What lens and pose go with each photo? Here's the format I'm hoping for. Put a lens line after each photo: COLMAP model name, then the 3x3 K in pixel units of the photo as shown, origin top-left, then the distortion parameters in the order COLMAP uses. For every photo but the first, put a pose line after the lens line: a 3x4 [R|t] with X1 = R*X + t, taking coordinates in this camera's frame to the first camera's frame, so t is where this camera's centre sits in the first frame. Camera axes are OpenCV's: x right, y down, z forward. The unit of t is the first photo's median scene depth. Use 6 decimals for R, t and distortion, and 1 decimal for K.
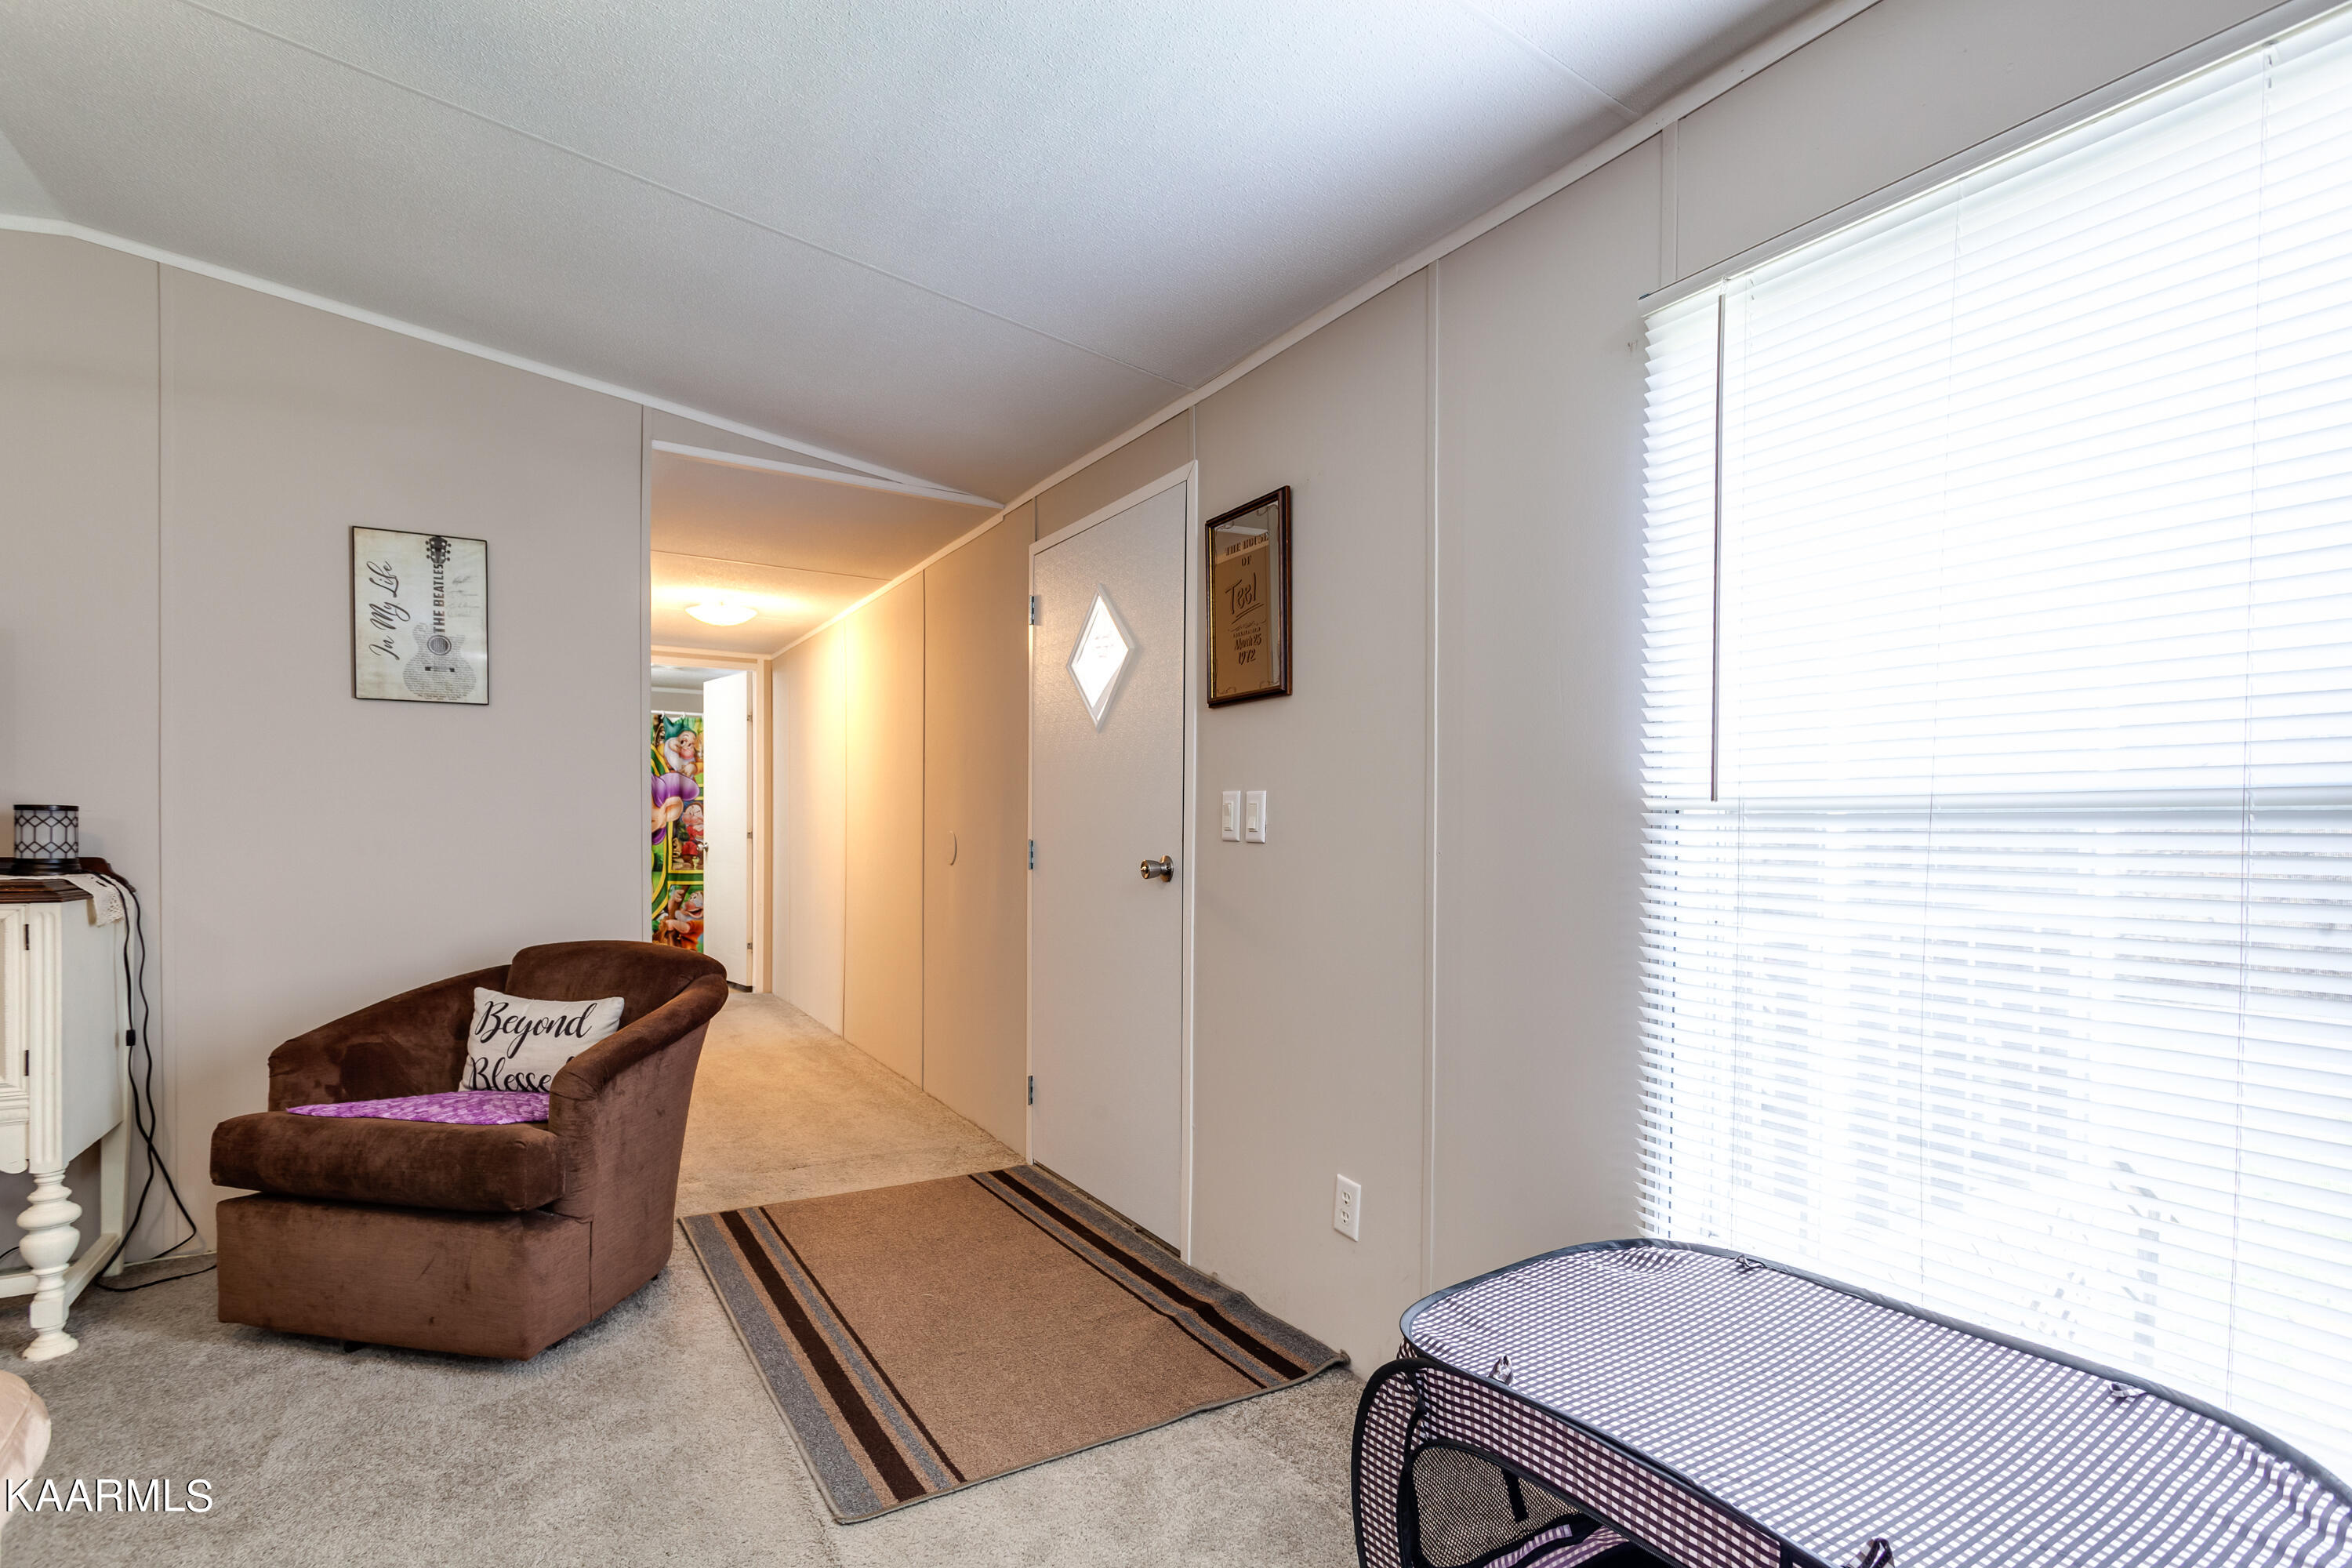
lens RADIAL K [[1121.0, 0, 1165.1], [0, 1121.0, 814.6], [0, 0, 1]] dist [0.001066, 0.000605]
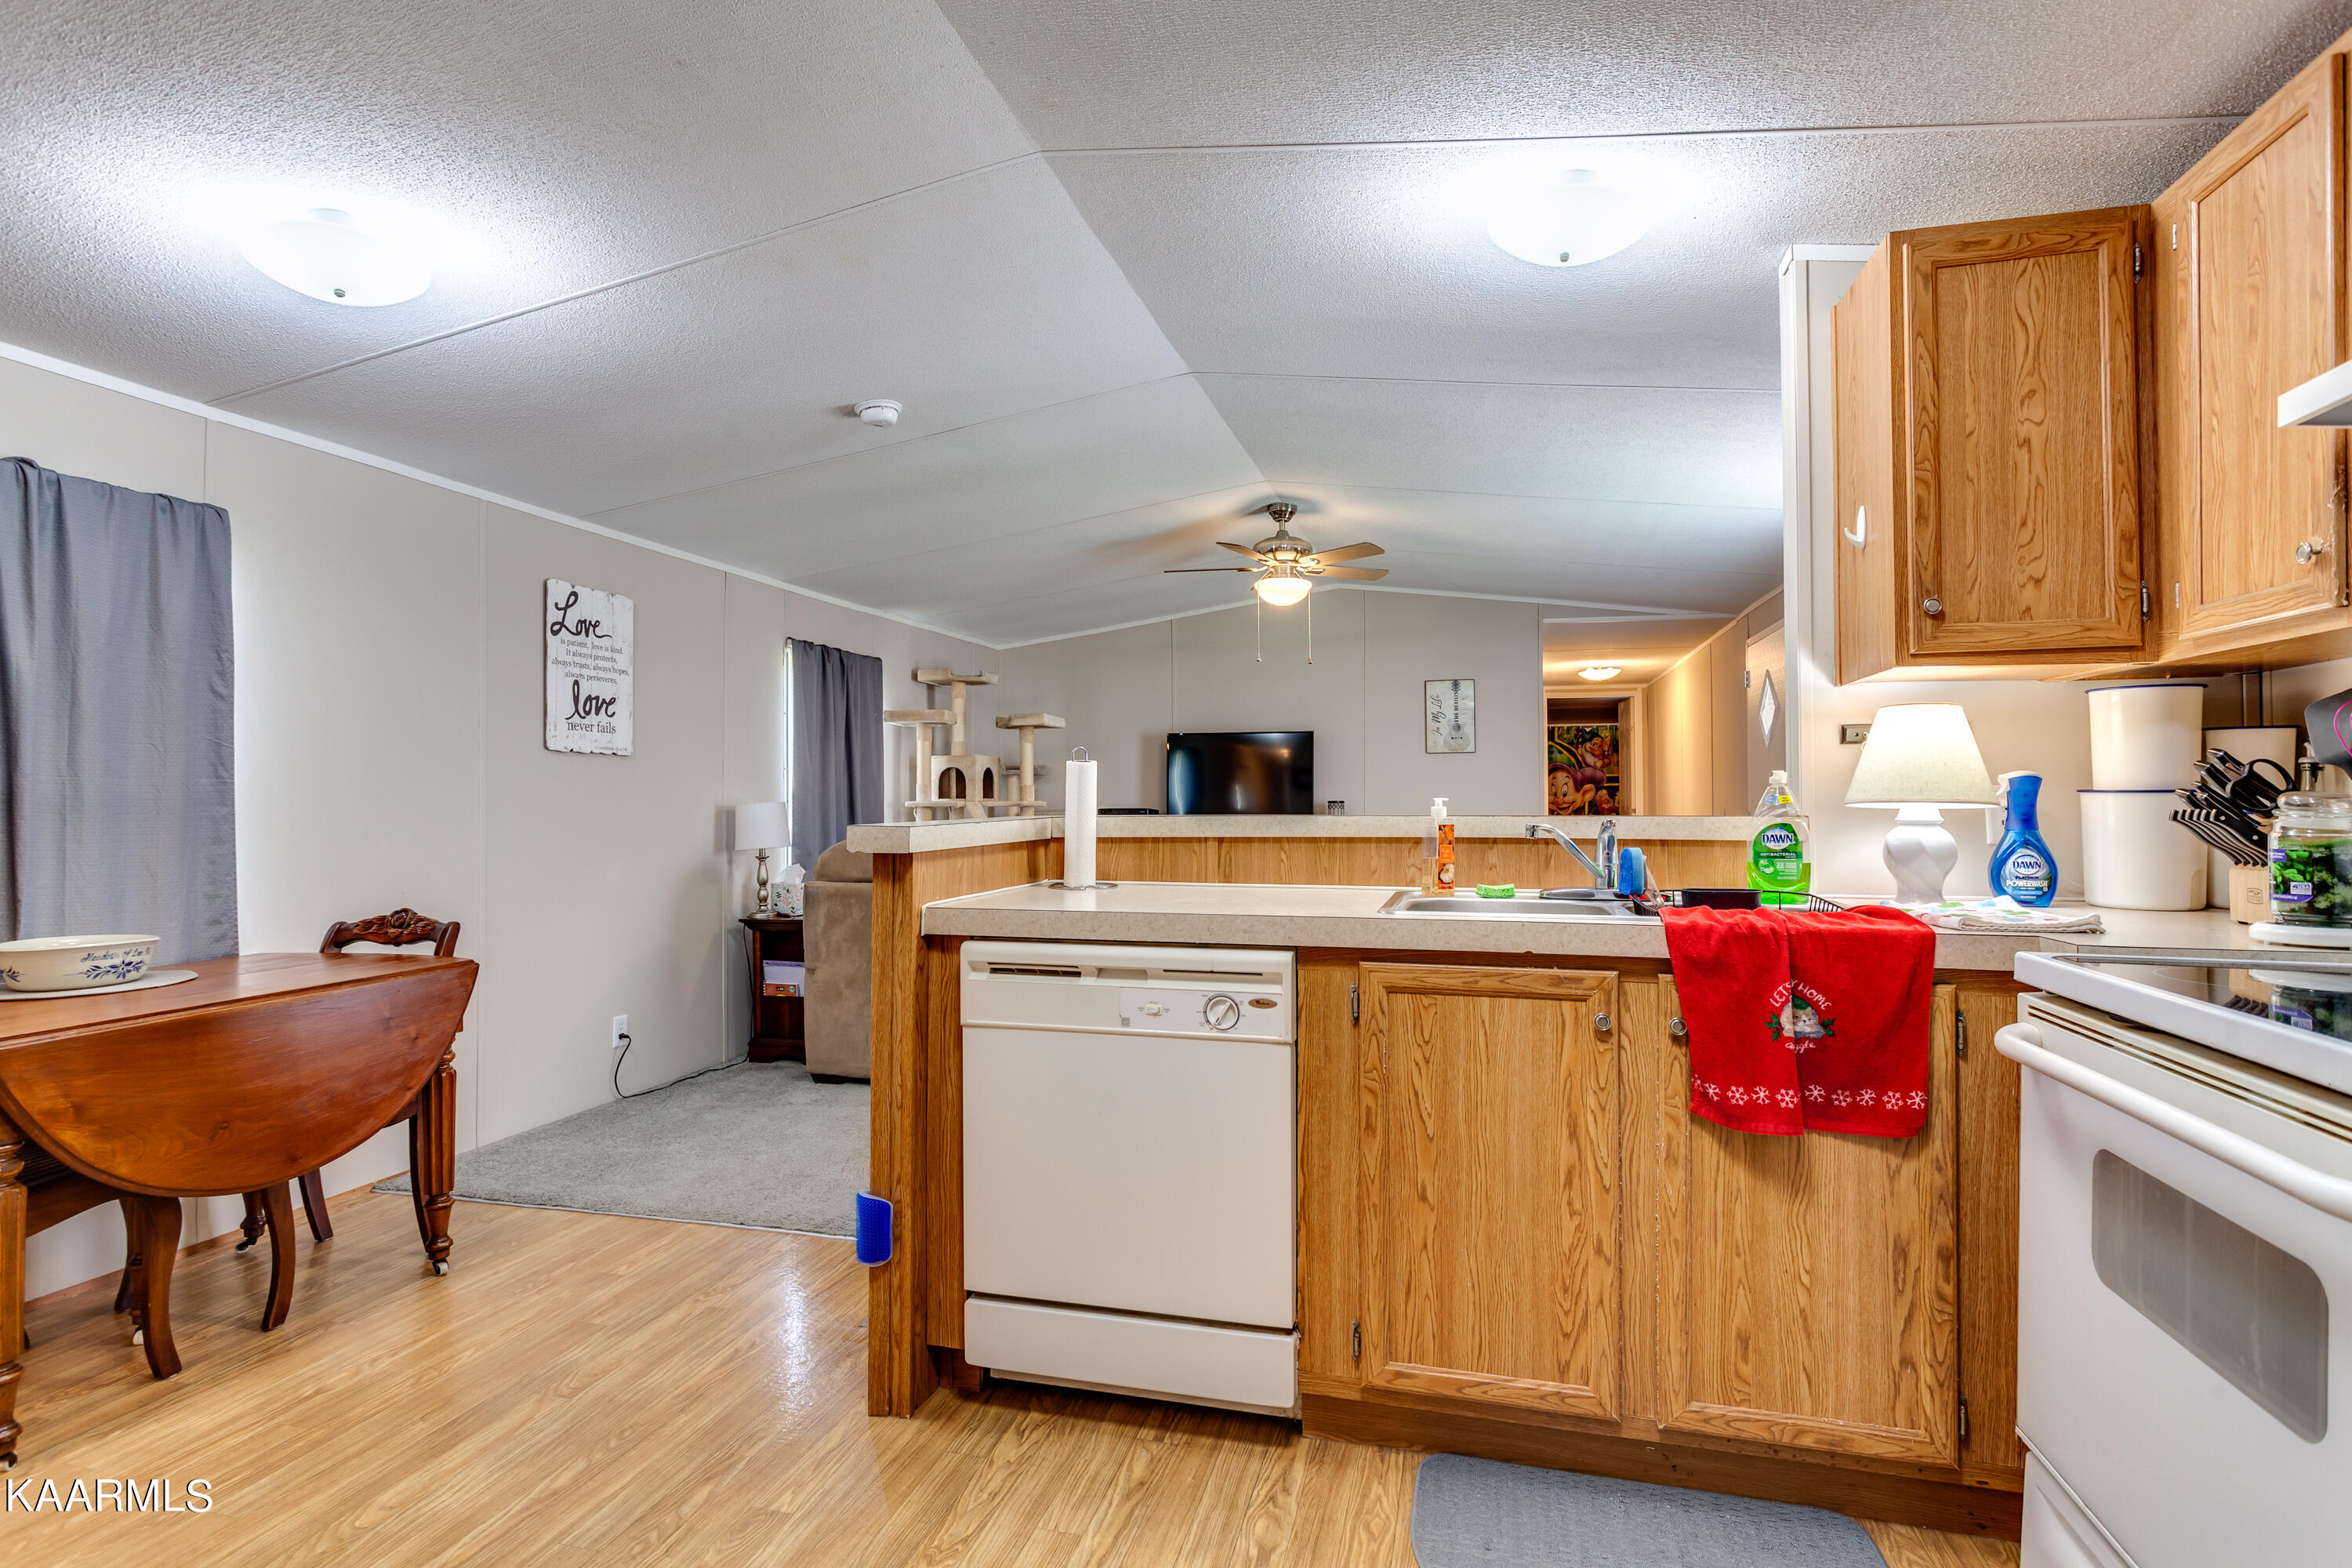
lens RADIAL K [[1128.7, 0, 1174.3], [0, 1128.7, 790.7], [0, 0, 1]] dist [0.001014, 0.000398]
pose [[0.686919, -0.012301, -0.726630, 0.665419], [0.013628, 0.999899, -0.004044, -0.018384], [0.726606, -0.007125, 0.687017, -1.059674]]
